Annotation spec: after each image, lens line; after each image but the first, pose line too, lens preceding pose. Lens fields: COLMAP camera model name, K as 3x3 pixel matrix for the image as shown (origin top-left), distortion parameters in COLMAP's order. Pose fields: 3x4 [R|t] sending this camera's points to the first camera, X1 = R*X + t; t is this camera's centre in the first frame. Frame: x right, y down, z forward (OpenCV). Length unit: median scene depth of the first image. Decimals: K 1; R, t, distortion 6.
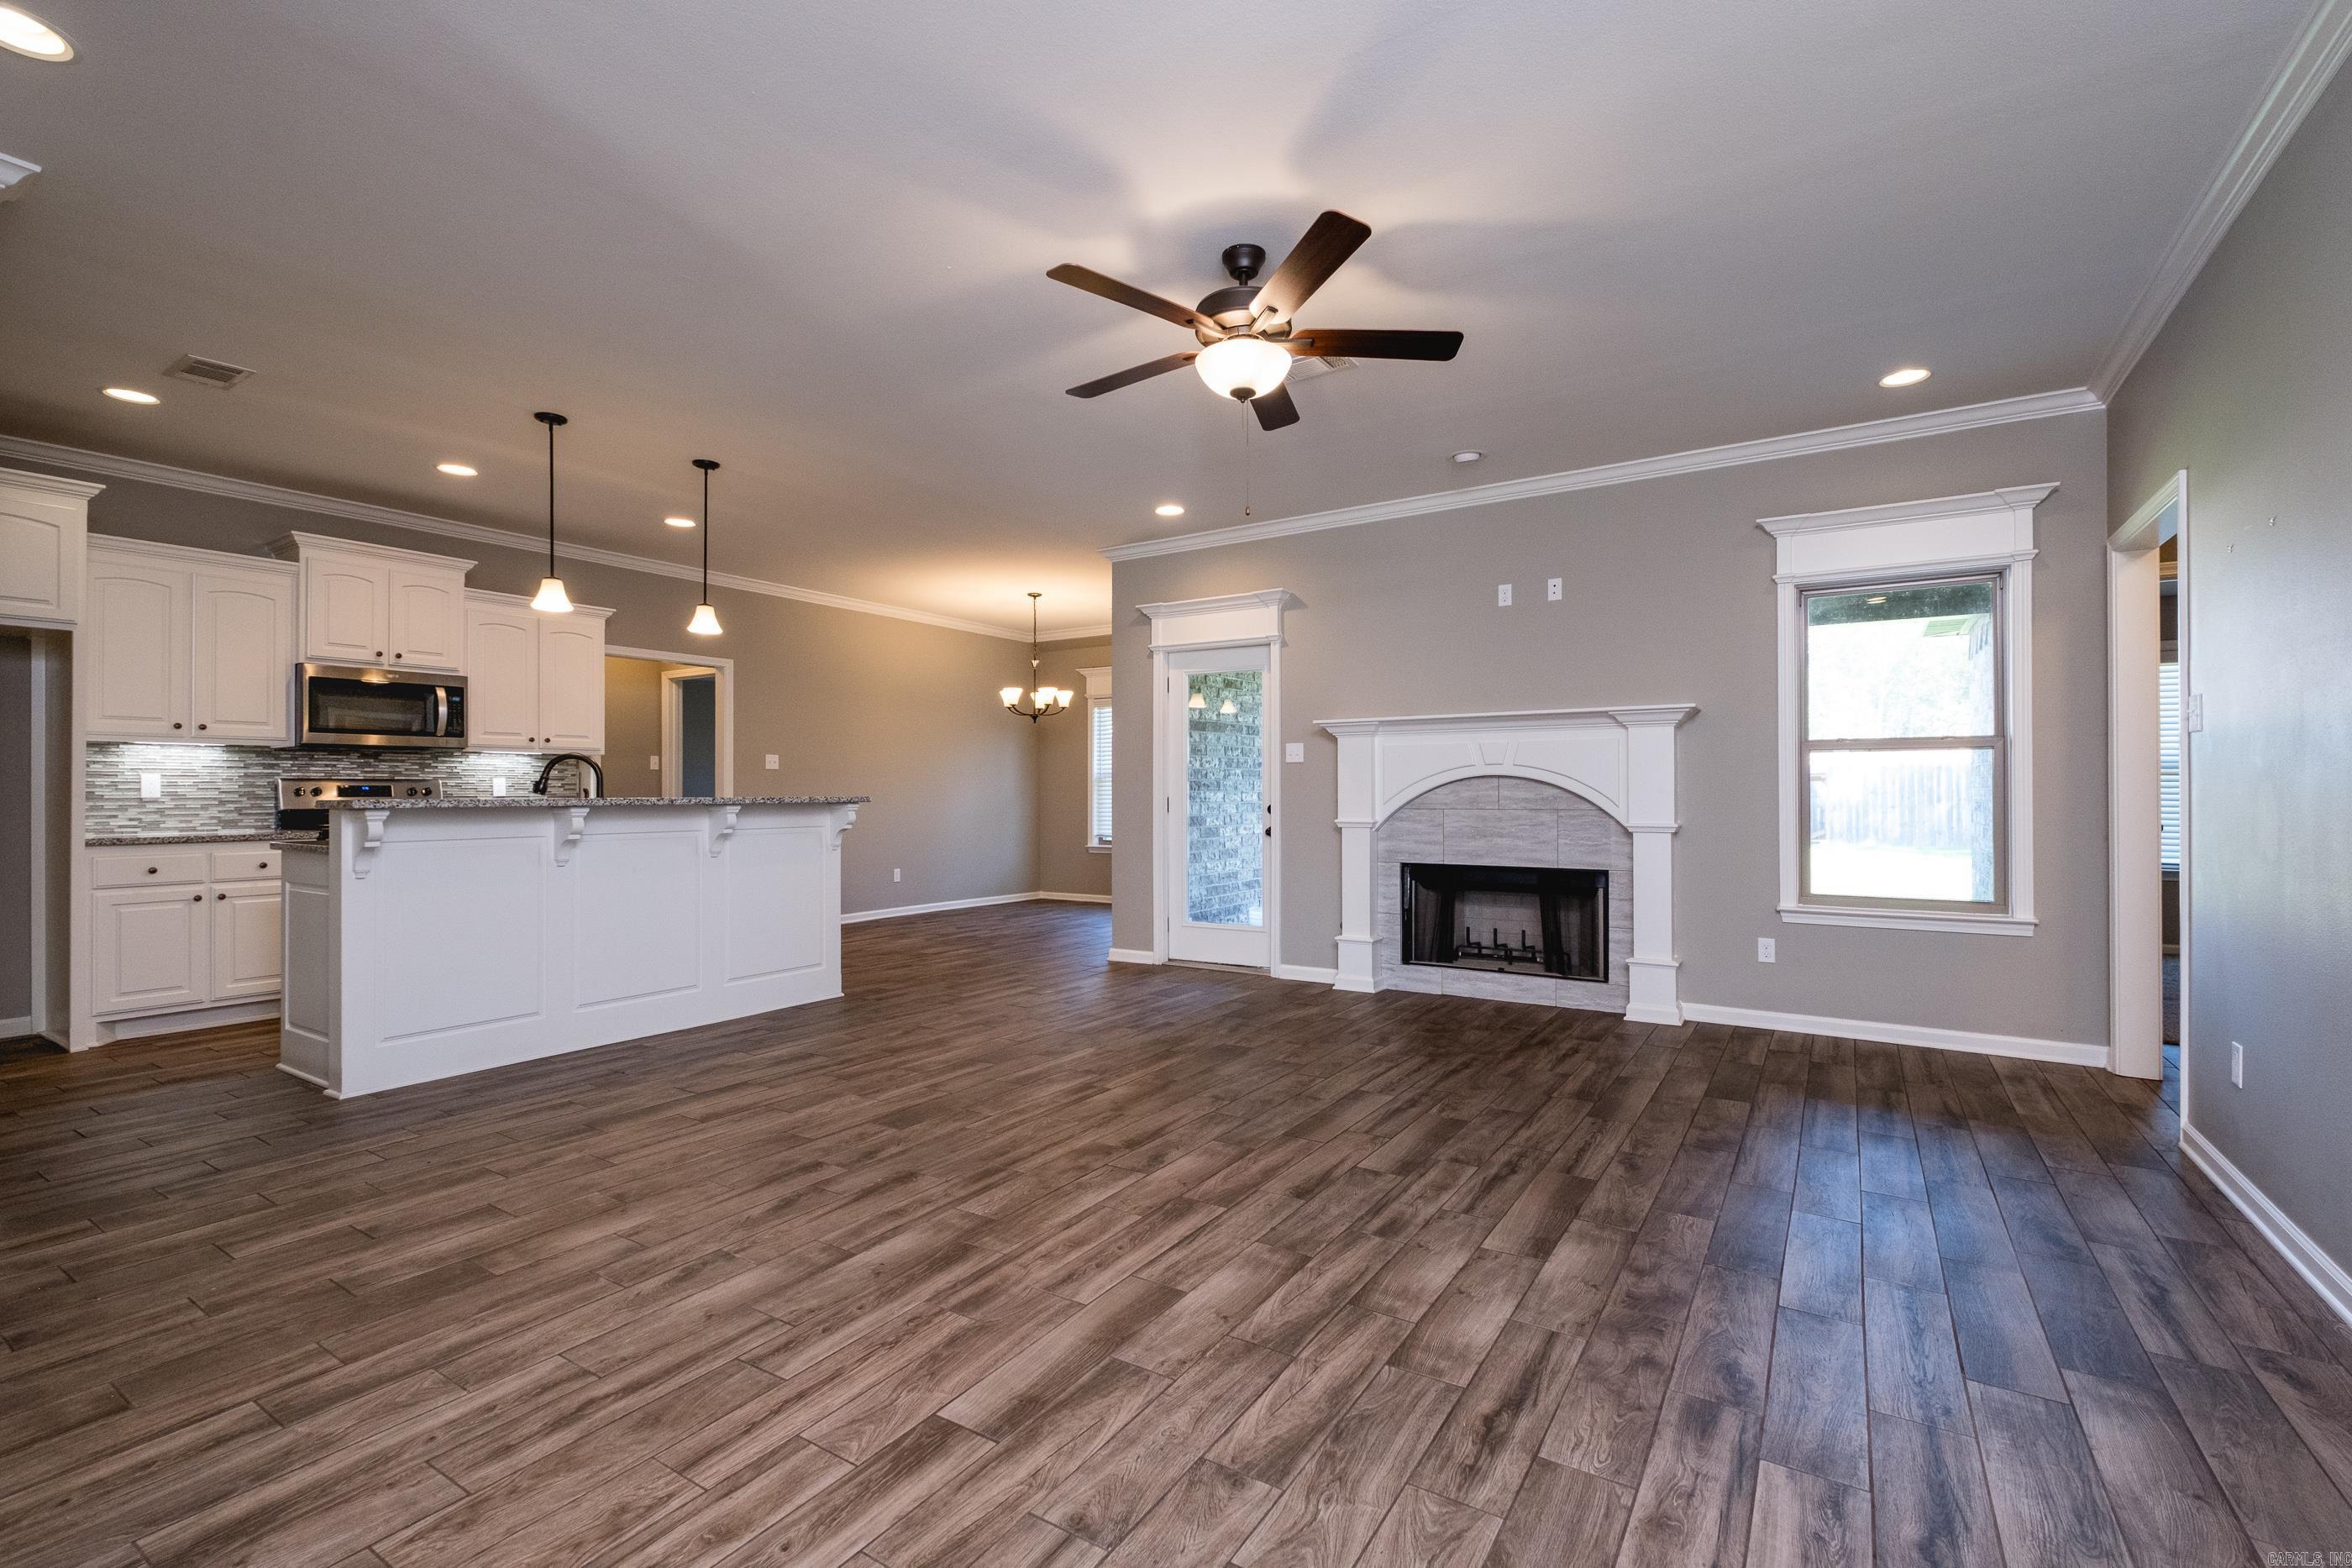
lens RADIAL K [[1034.0, 0, 1047.8], [0, 1034.0, 777.0], [0, 0, 1]] dist [0.004410, -0.002595]
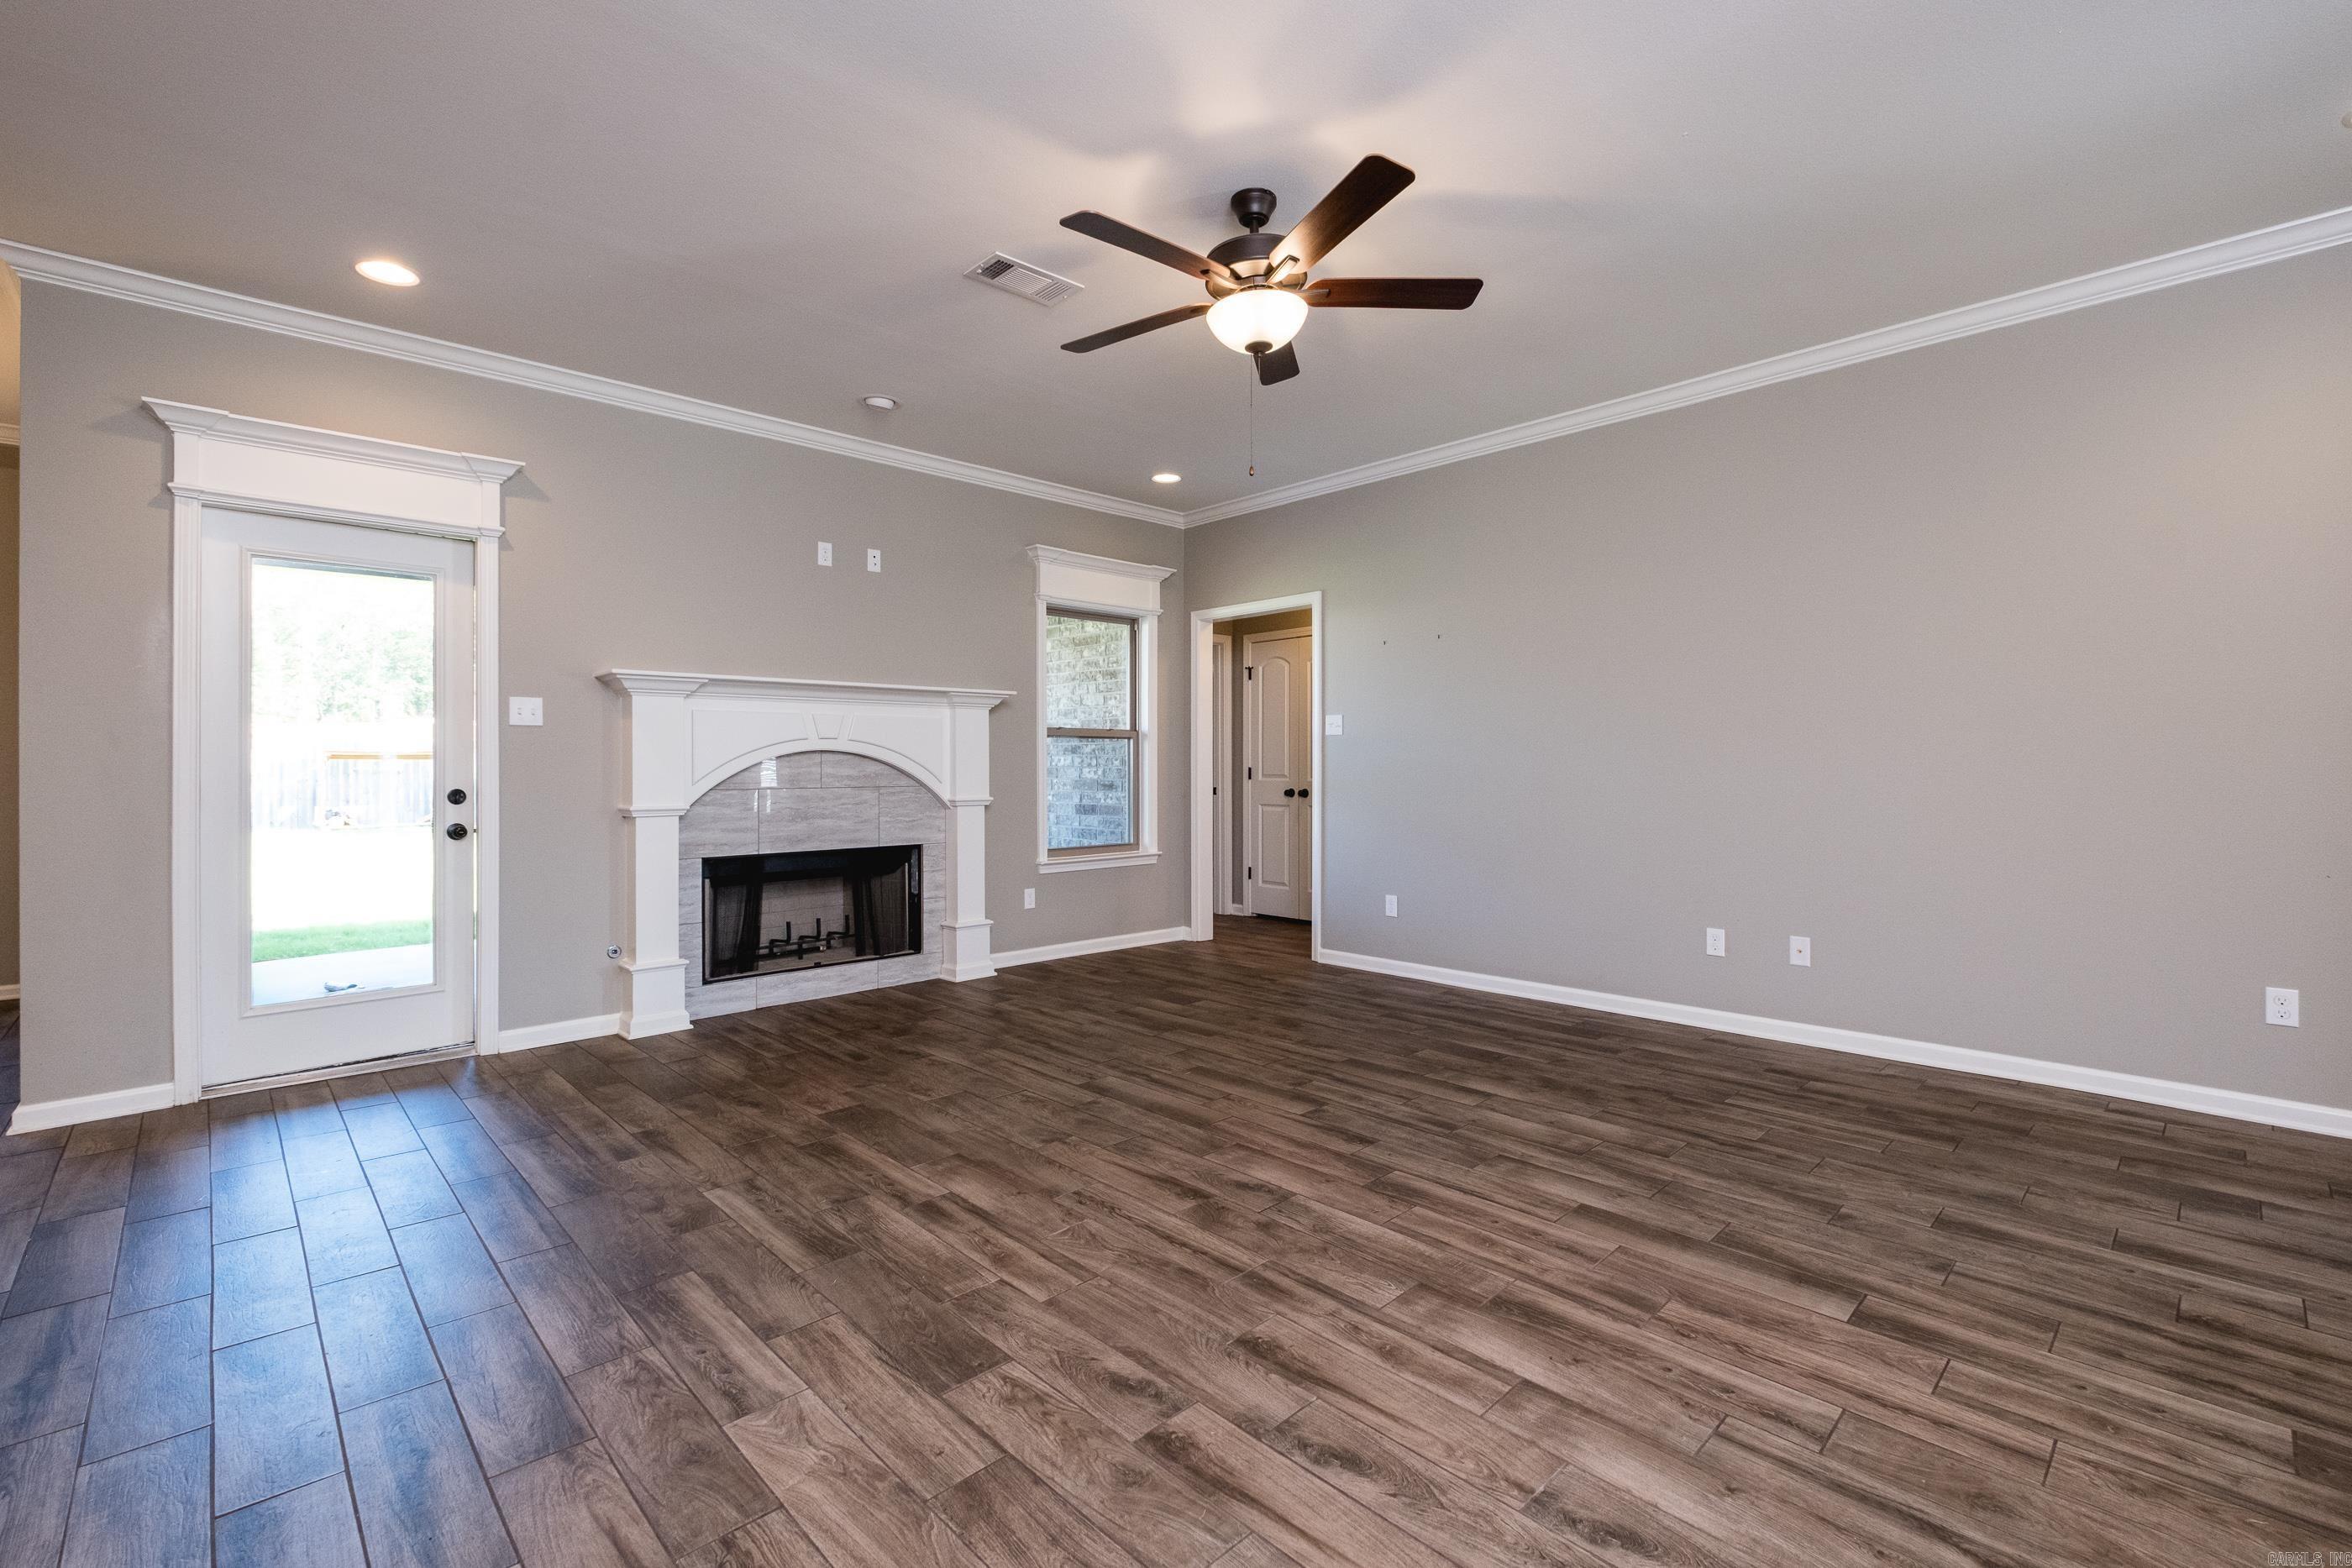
lens RADIAL K [[1034.0, 0, 1310.5], [0, 1034.0, 763.9], [0, 0, 1]] dist [0.004410, -0.002595]
pose [[0.125004, 0.003815, 0.992149, -0.468346], [-0.011228, 0.999934, -0.002430, 0.008240], [-0.992093, -0.010836, 0.125038, 0.522239]]
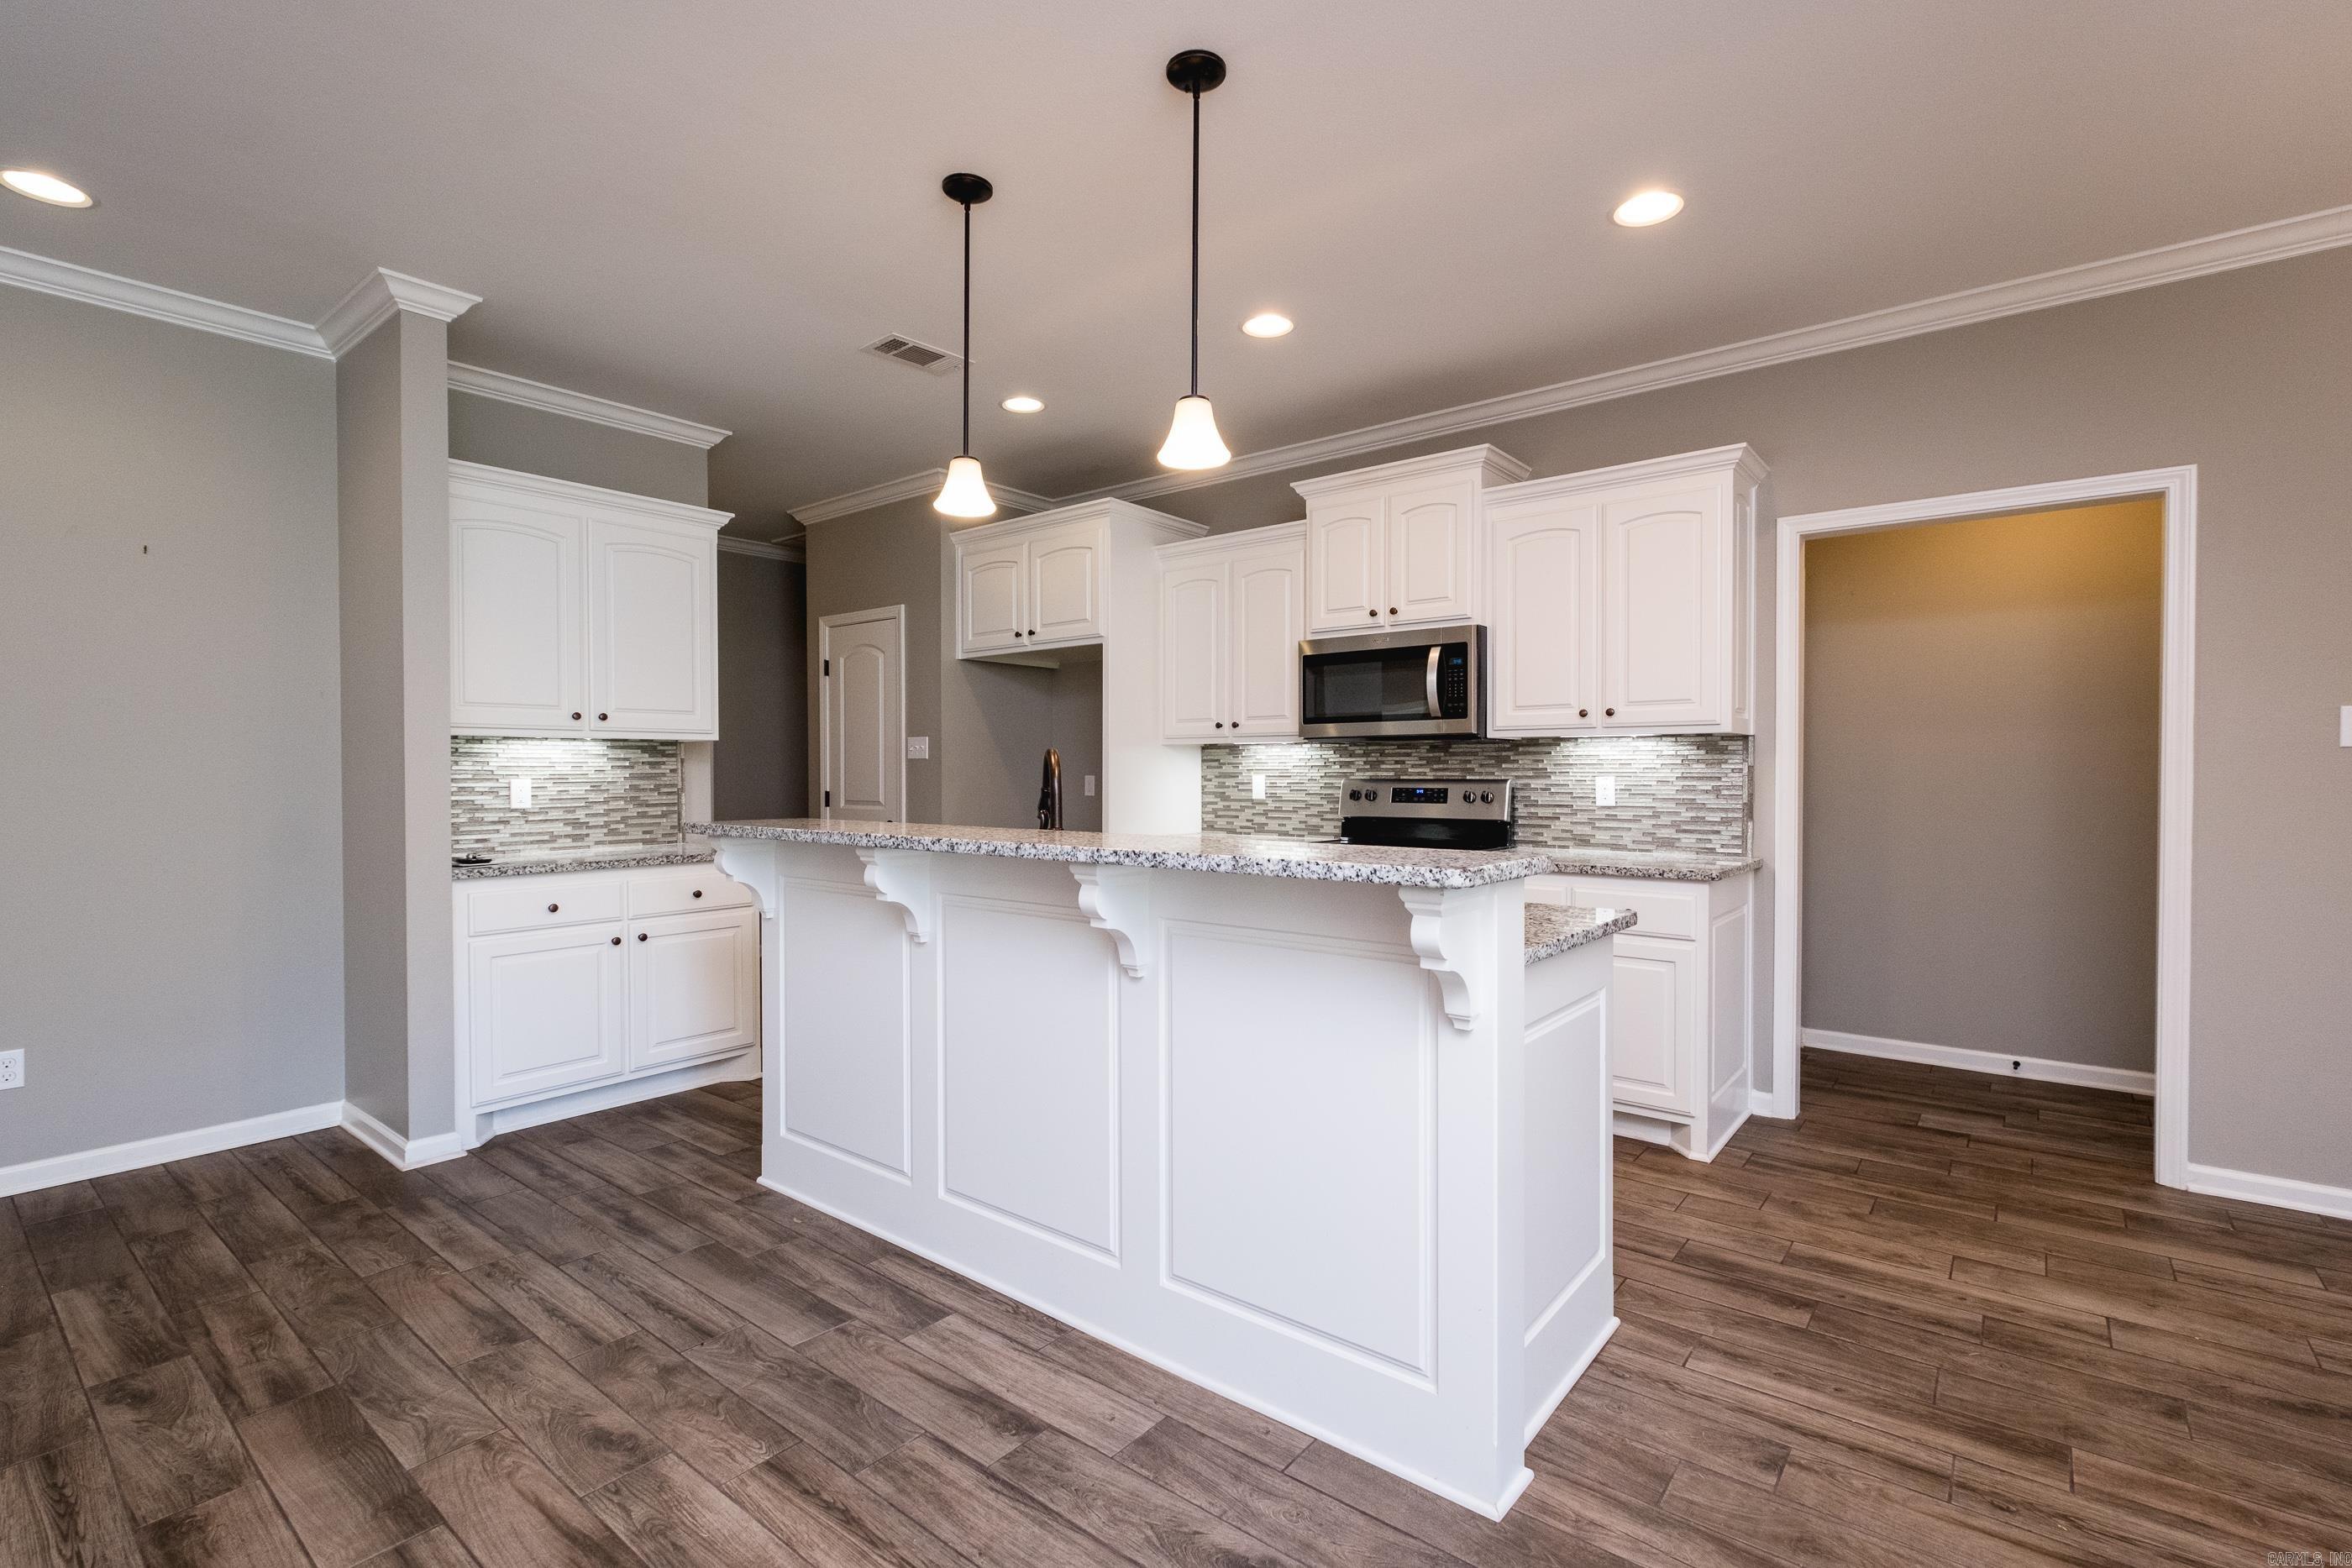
lens RADIAL K [[1034.0, 0, 1312.0], [0, 1034.0, 788.8], [0, 0, 1]] dist [0.004410, -0.002595]
pose [[0.003035, 0.023040, -0.999730, 0.106134], [0.017943, 0.999572, 0.023091, -0.011573], [0.999834, -0.018008, 0.002620, 1.077384]]
